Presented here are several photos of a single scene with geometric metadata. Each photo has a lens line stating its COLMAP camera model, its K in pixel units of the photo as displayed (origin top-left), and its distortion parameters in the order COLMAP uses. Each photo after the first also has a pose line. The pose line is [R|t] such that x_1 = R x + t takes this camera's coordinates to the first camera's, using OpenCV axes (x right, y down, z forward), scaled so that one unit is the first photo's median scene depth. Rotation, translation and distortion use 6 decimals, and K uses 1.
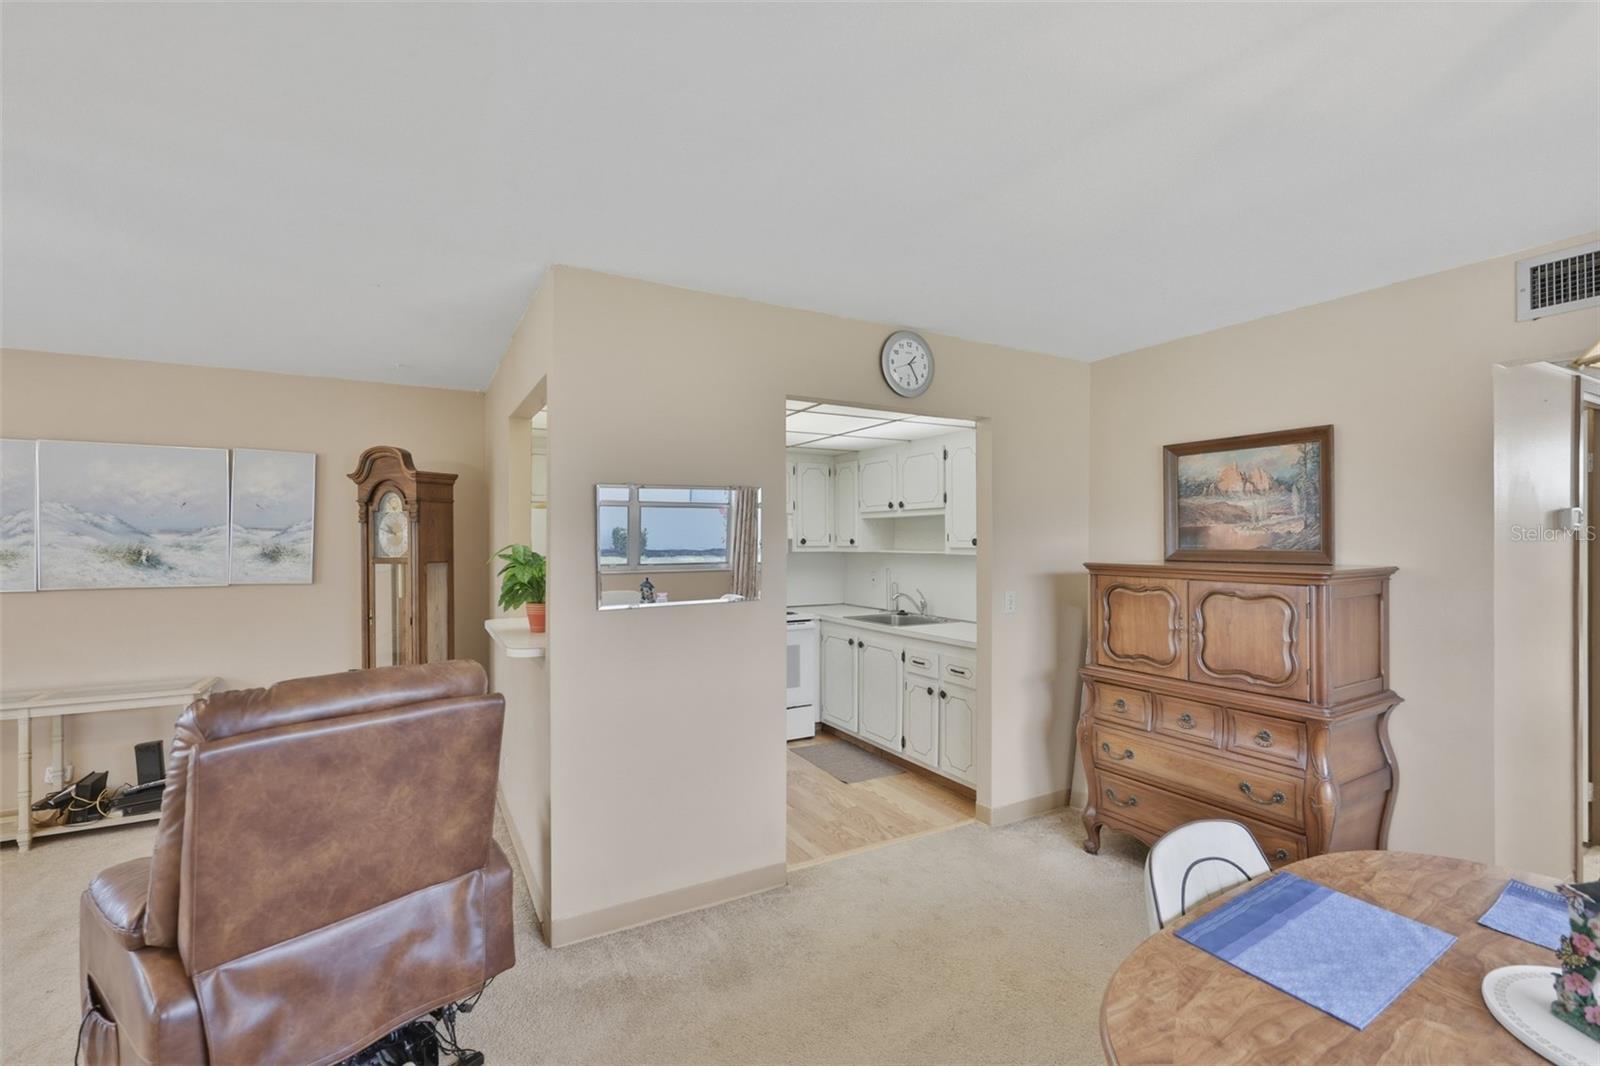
lens RADIAL K [[689.1, 0, 791.5], [0, 689.1, 542.8], [0, 0, 1]] dist [-0.002015, -0.000405]
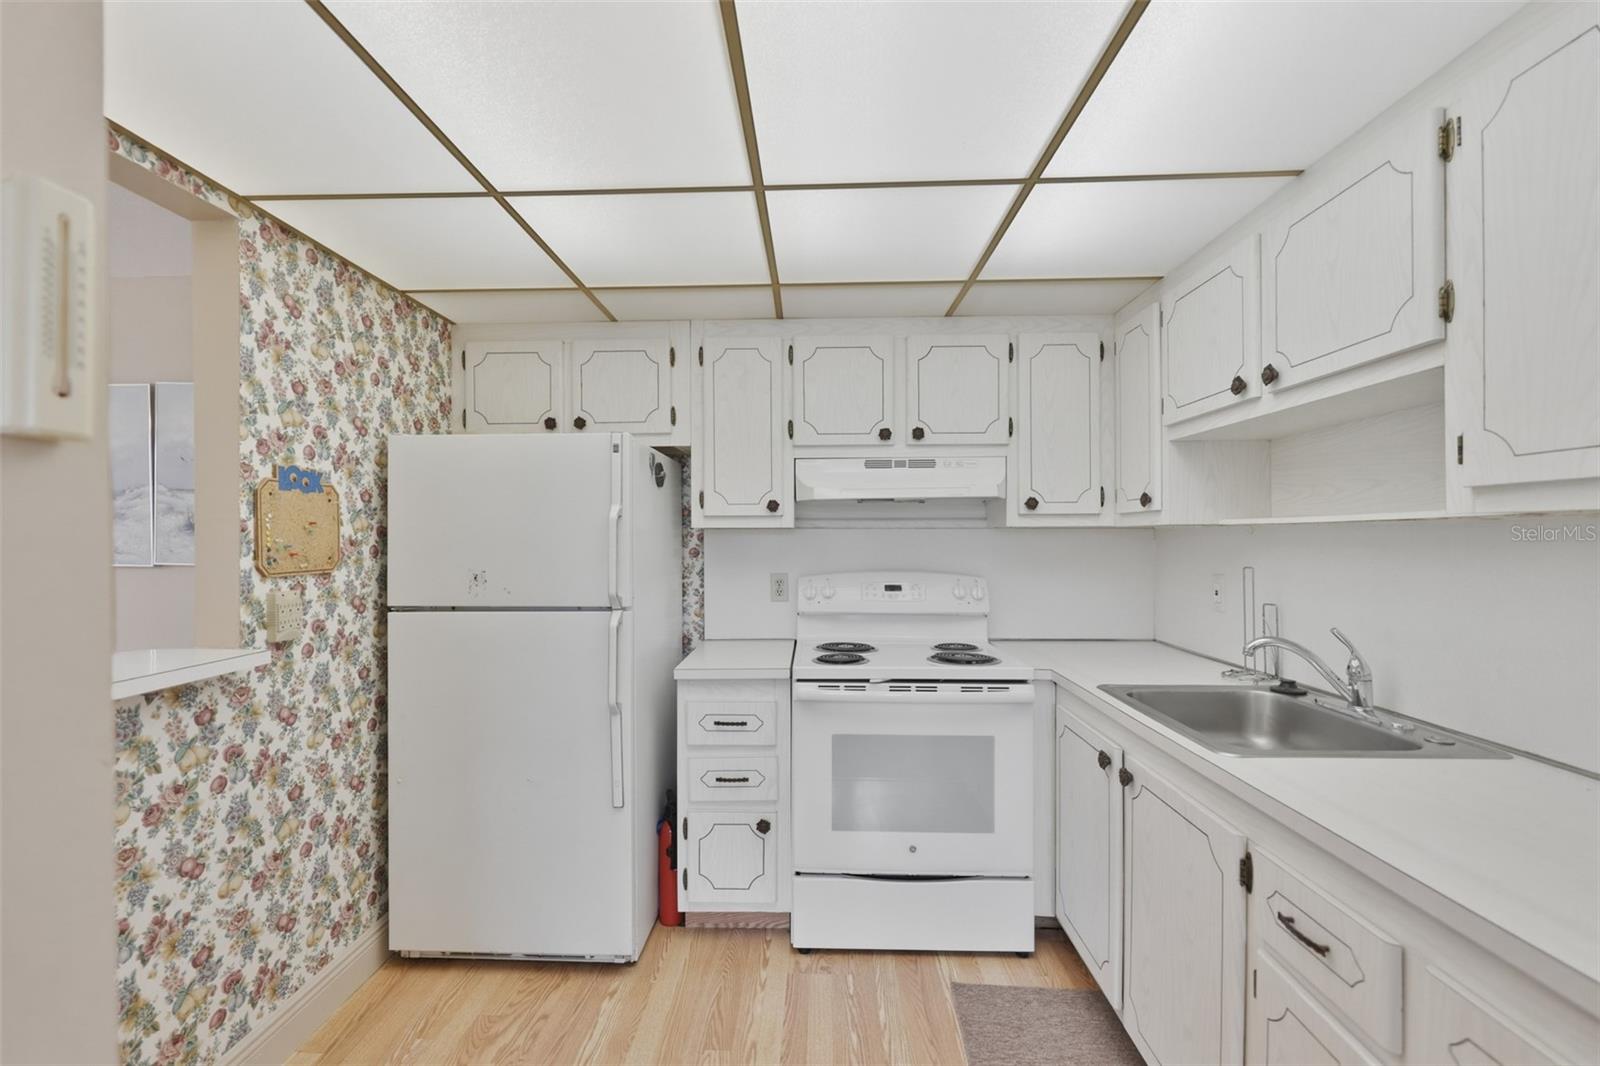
lens RADIAL K [[686.5, 0, 792.5], [0, 686.5, 539.5], [0, 0, 1]] dist [0.000000, -0.000126]
pose [[0.856397, 0.002800, -0.516311, 0.193499], [-0.002357, 0.999996, 0.001513, 0.035974], [0.516313, -0.000079, 0.856400, 0.864216]]
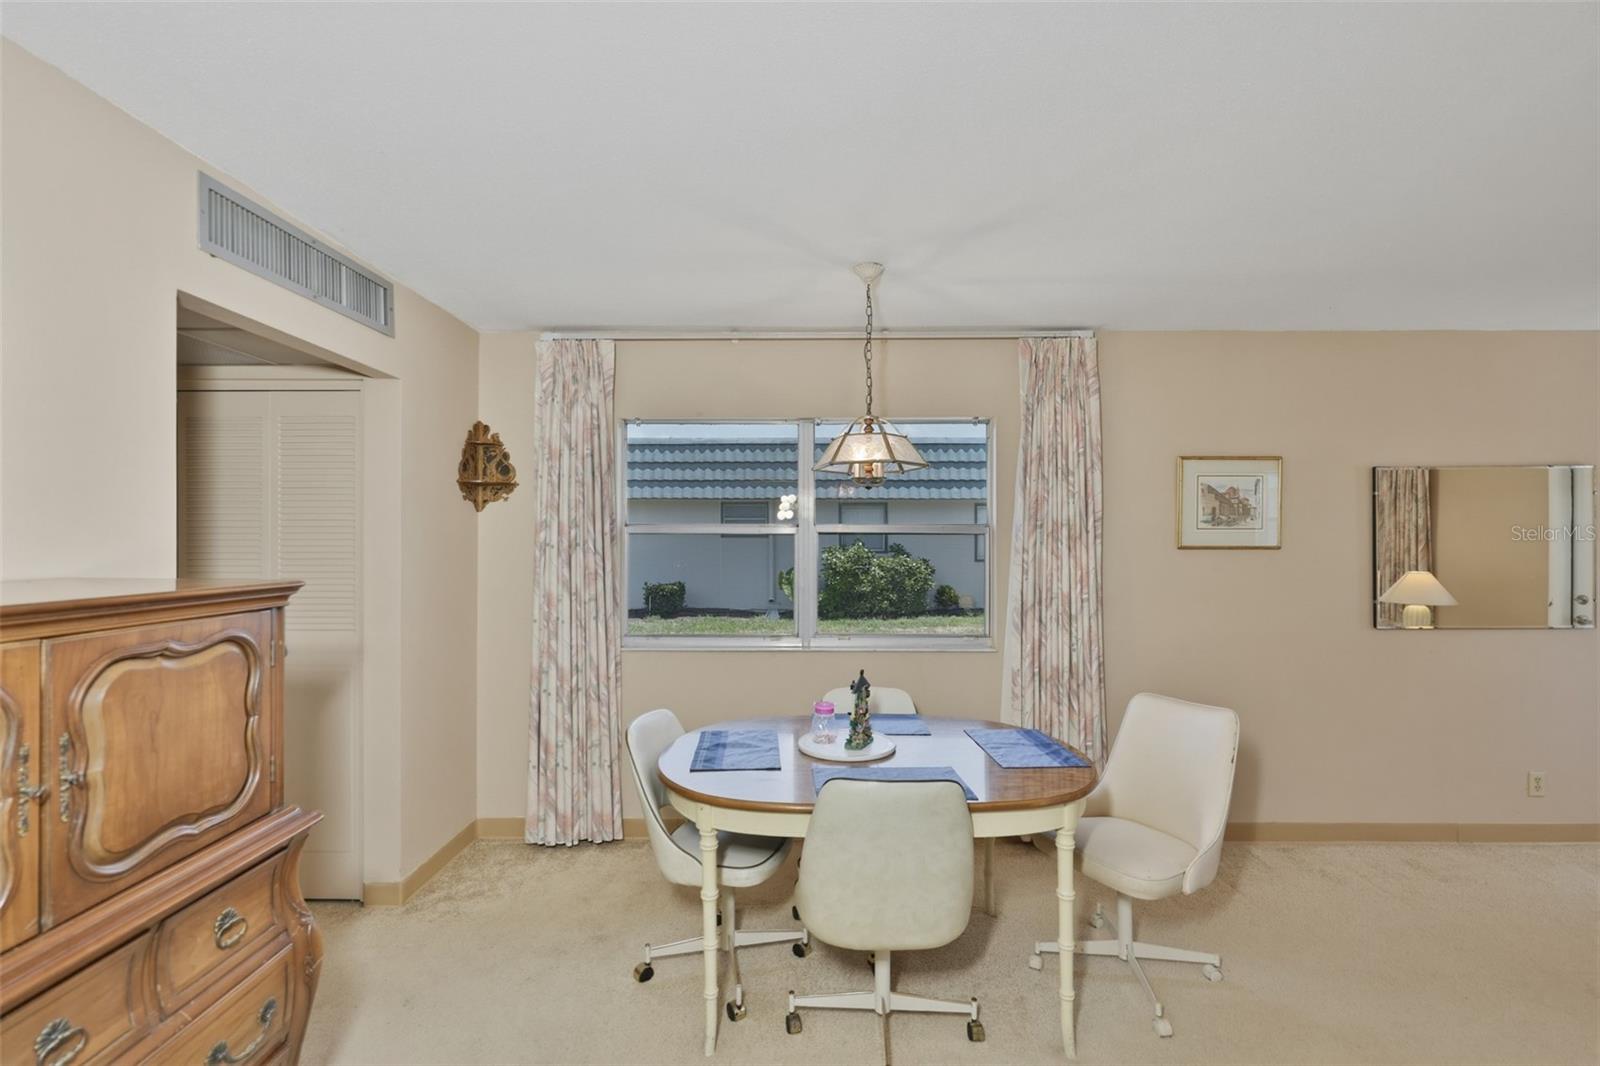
lens RADIAL K [[681.5, 0, 806.5], [0, 681.5, 539.4], [0, 0, 1]] dist [0.001546, 0.000369]
pose [[-0.870846, 0.002609, 0.491550, 0.062298], [0.004172, 0.999989, 0.002084, 0.003559], [-0.491539, 0.003865, -0.870847, 0.948841]]
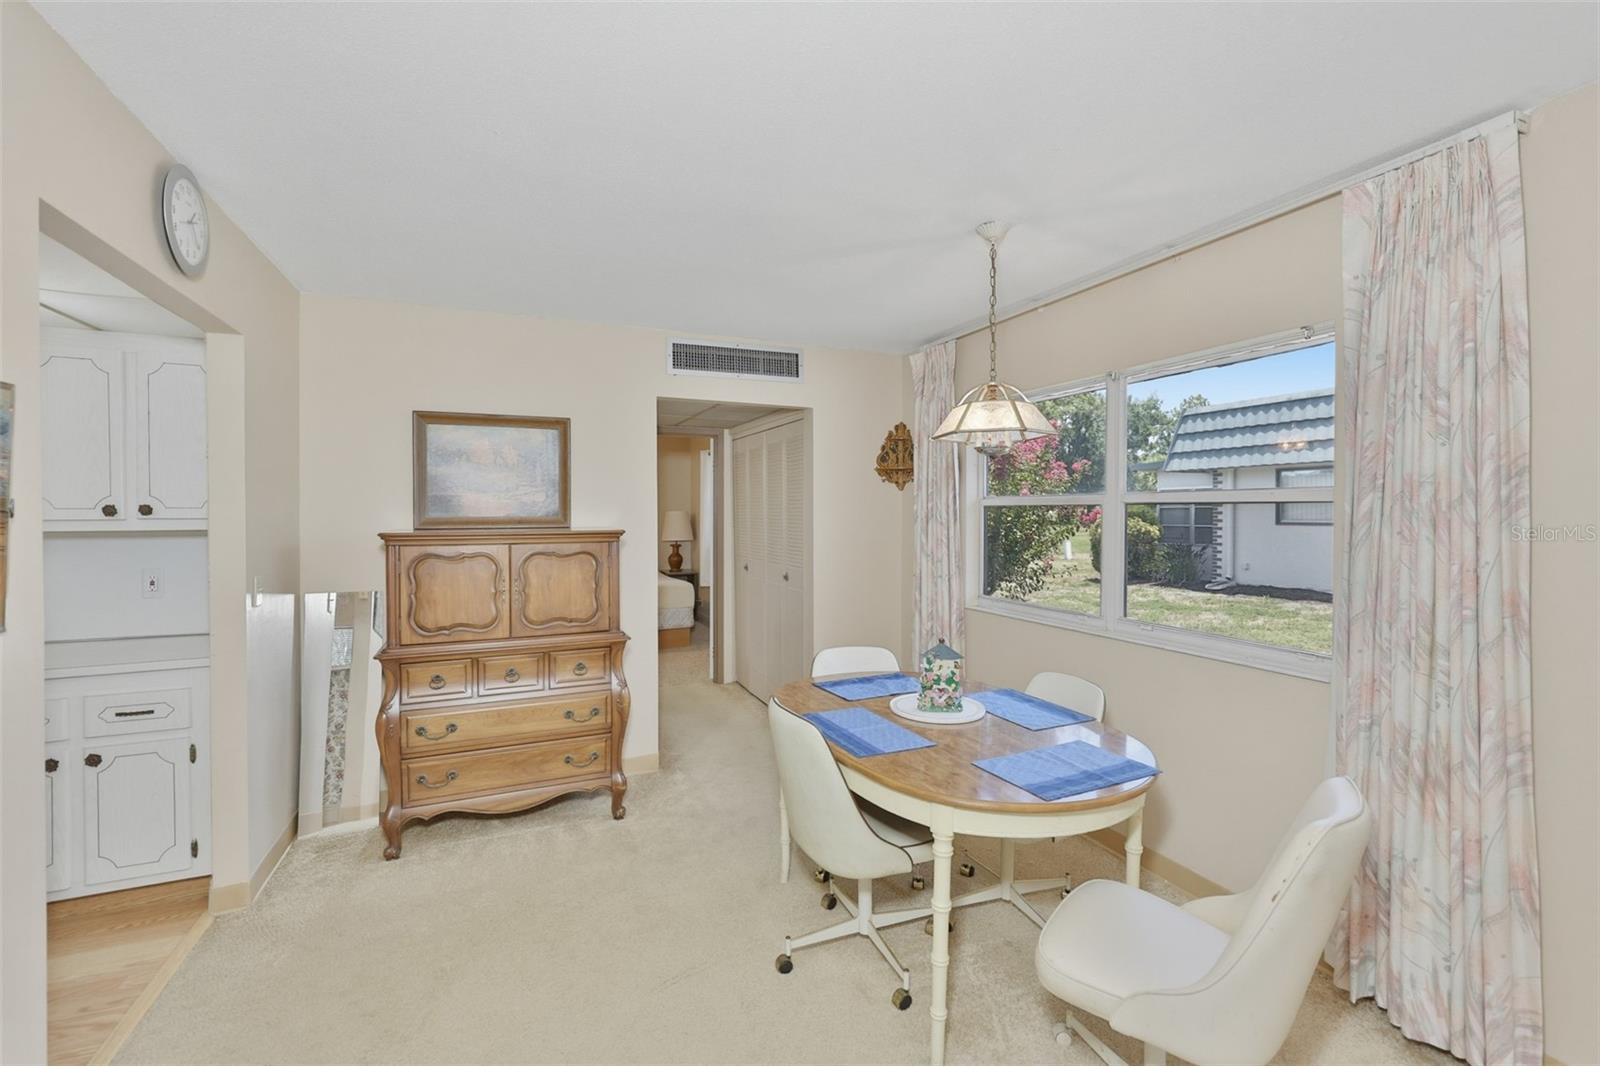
lens RADIAL K [[692.9, 0, 798.0], [0, 692.9, 521.6], [0, 0, 1]] dist [0.001147, 0.000392]
pose [[0.103841, -0.011748, 0.994524, -0.389250], [0.005751, 0.999921, 0.011211, 0.007692], [-0.994577, 0.004556, 0.103901, 0.375367]]
